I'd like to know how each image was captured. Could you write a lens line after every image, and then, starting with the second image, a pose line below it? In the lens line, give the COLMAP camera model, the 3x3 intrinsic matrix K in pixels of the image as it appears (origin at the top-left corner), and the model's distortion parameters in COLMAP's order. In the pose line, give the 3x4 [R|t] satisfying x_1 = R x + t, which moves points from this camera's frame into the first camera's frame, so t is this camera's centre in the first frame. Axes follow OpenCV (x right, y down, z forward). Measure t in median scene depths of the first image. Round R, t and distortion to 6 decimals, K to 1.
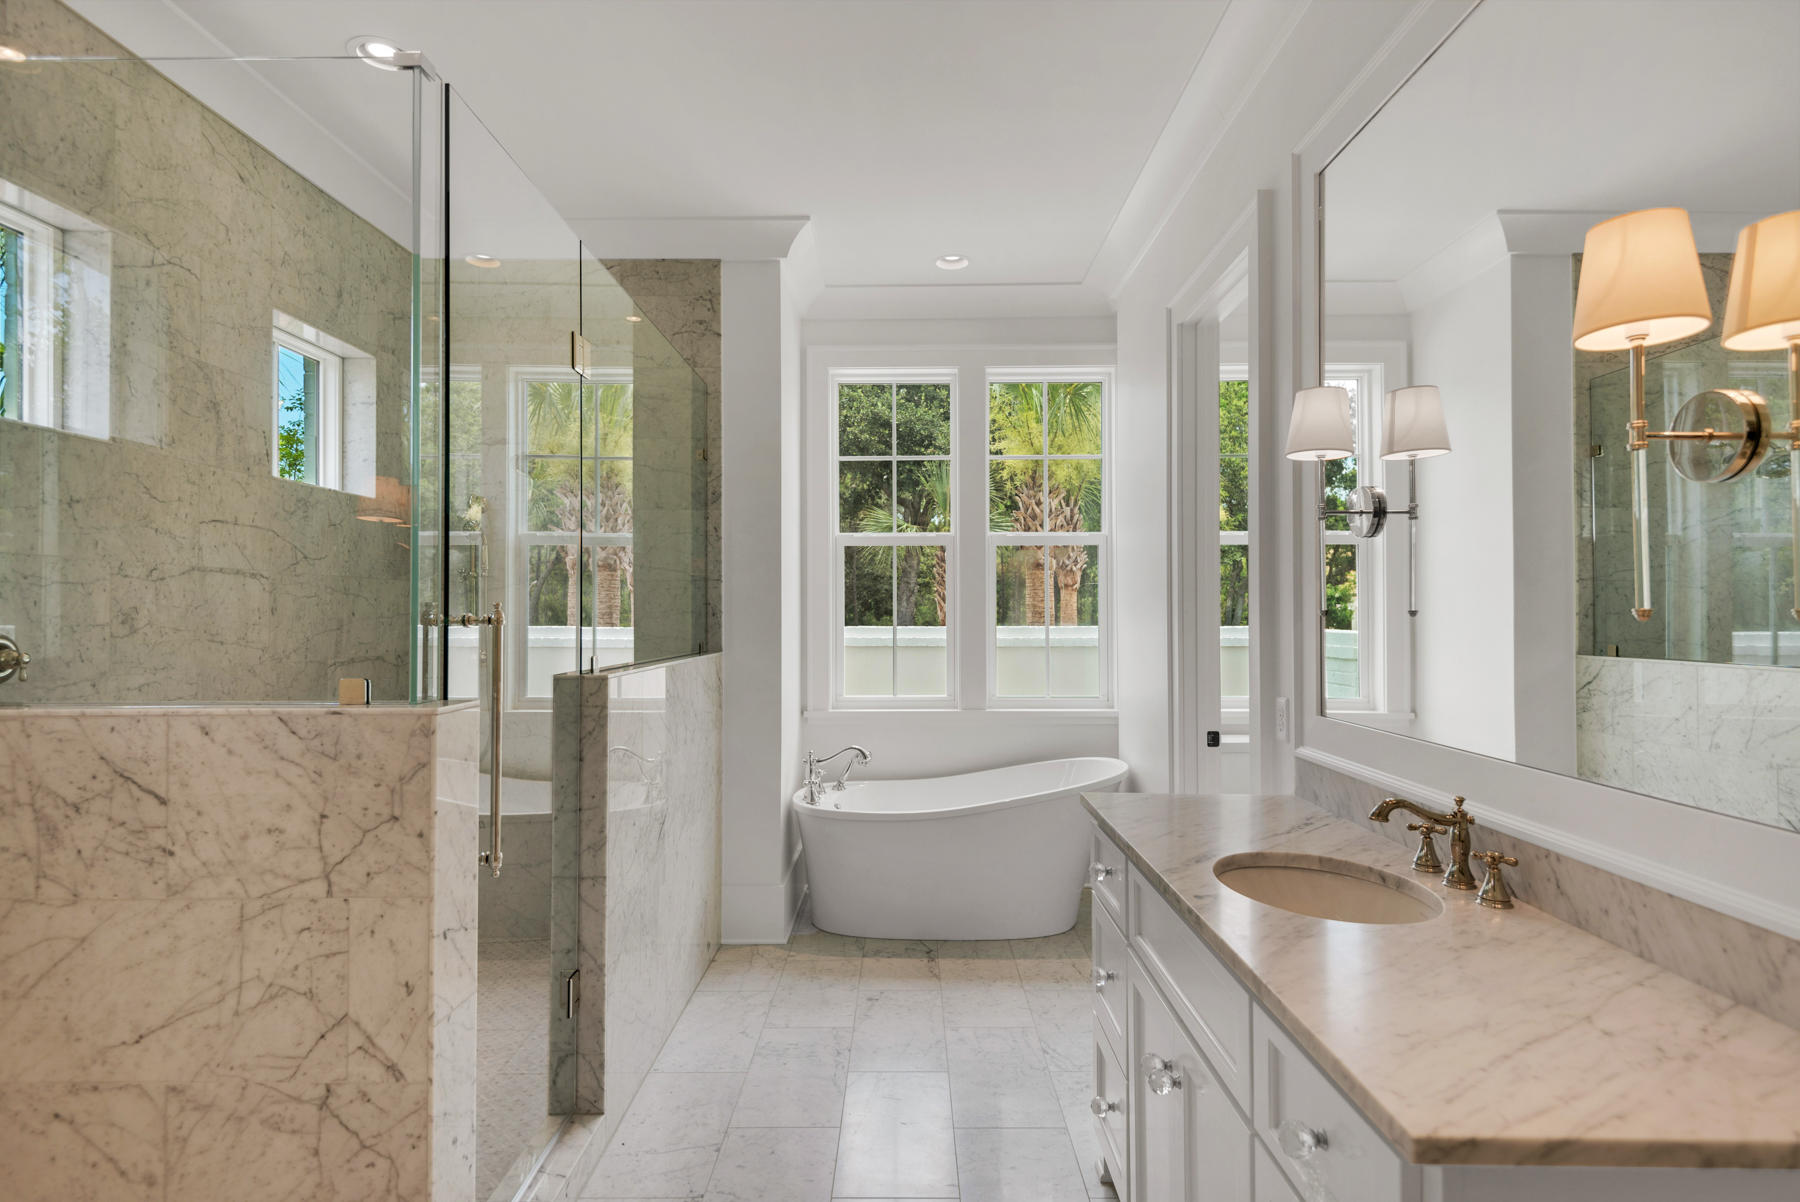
lens RADIAL K [[963.8, 0, 900.0], [0, 963.8, 601.0], [0, 0, 1]] dist [-0.003773, -0.001905]
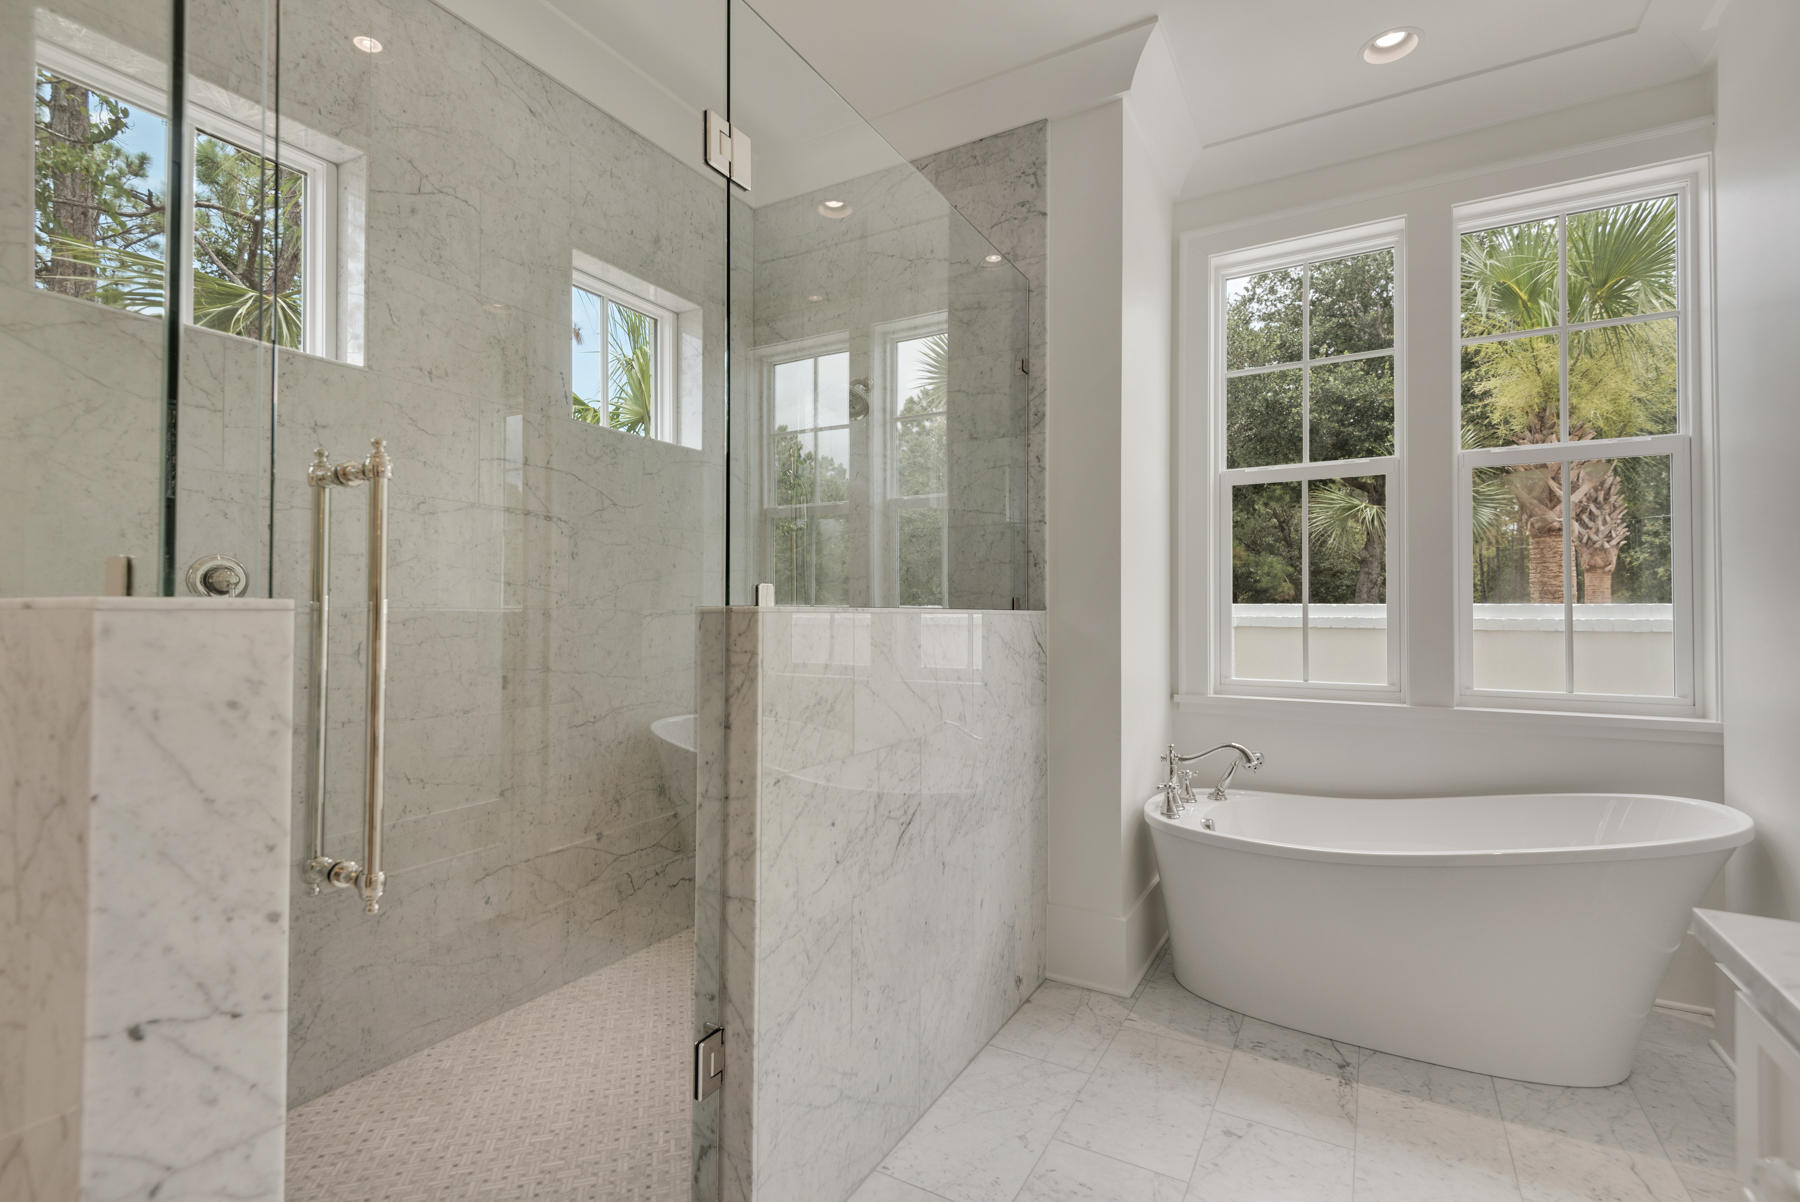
lens RADIAL K [[822.2, 0, 902.9], [0, 822.2, 599.1], [0, 0, 1]] dist [0.026598, -0.010456]
pose [[0.868604, -0.000860, -0.495507, 0.053726], [-0.003180, 0.999968, -0.007309, 0.051674], [0.495497, 0.007924, 0.868573, 0.370386]]
